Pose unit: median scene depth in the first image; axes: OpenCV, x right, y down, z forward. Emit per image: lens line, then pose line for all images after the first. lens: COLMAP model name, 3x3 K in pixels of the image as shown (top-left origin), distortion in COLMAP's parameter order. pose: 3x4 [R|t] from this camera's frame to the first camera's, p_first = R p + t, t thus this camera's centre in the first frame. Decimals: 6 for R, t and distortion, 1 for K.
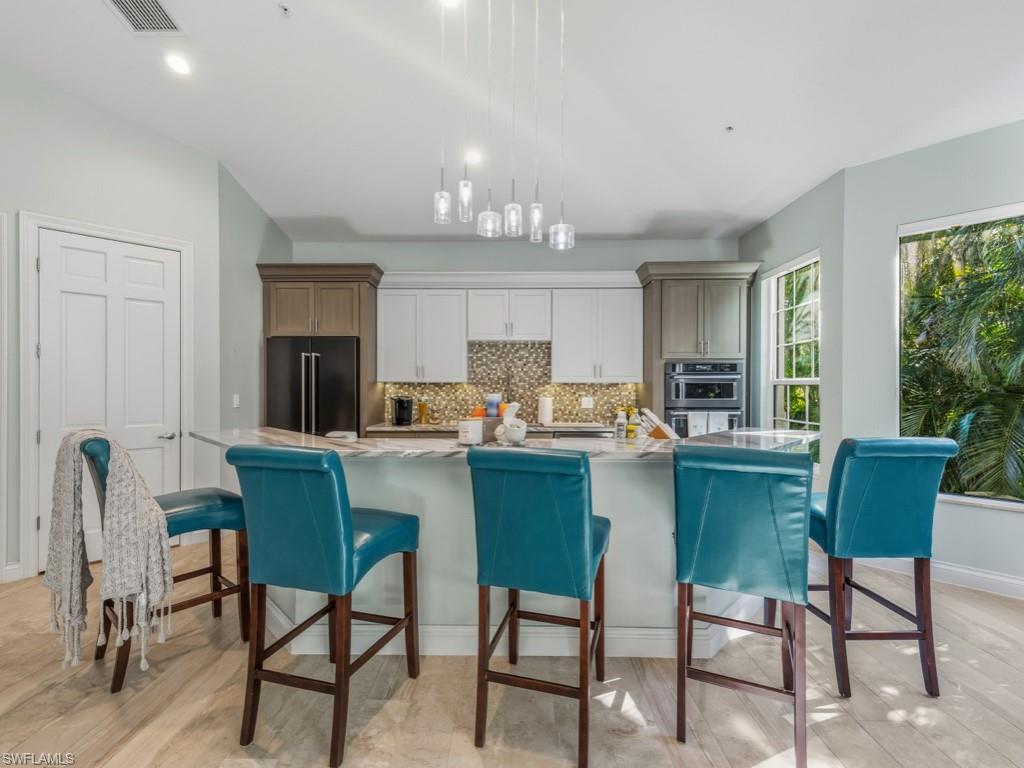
lens RADIAL K [[451.3, 0, 510.0], [0, 451.3, 390.4], [0, 0, 1]] dist [0.009074, -0.000968]
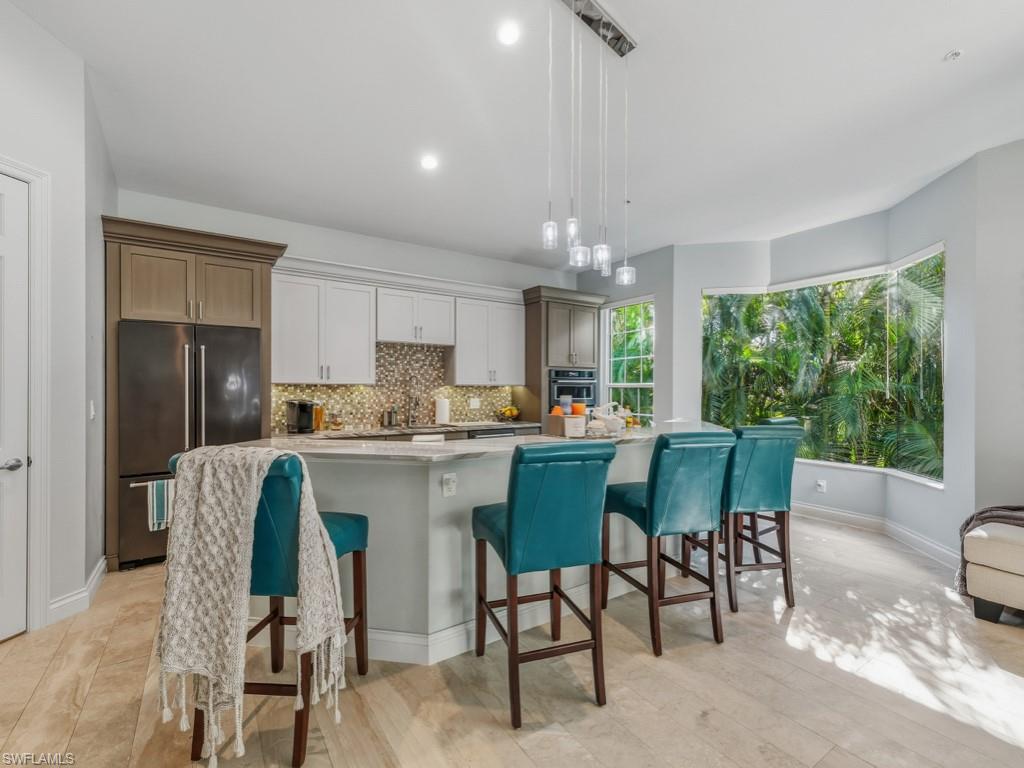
lens RADIAL K [[459.3, 0, 511.8], [0, 459.3, 389.1], [0, 0, 1]] dist [0.001475, -0.000072]
pose [[0.819676, 0.000148, 0.572827, -0.415232], [0.004321, 0.999970, -0.006442, -0.000248], [-0.572811, 0.007756, 0.819651, 0.041753]]
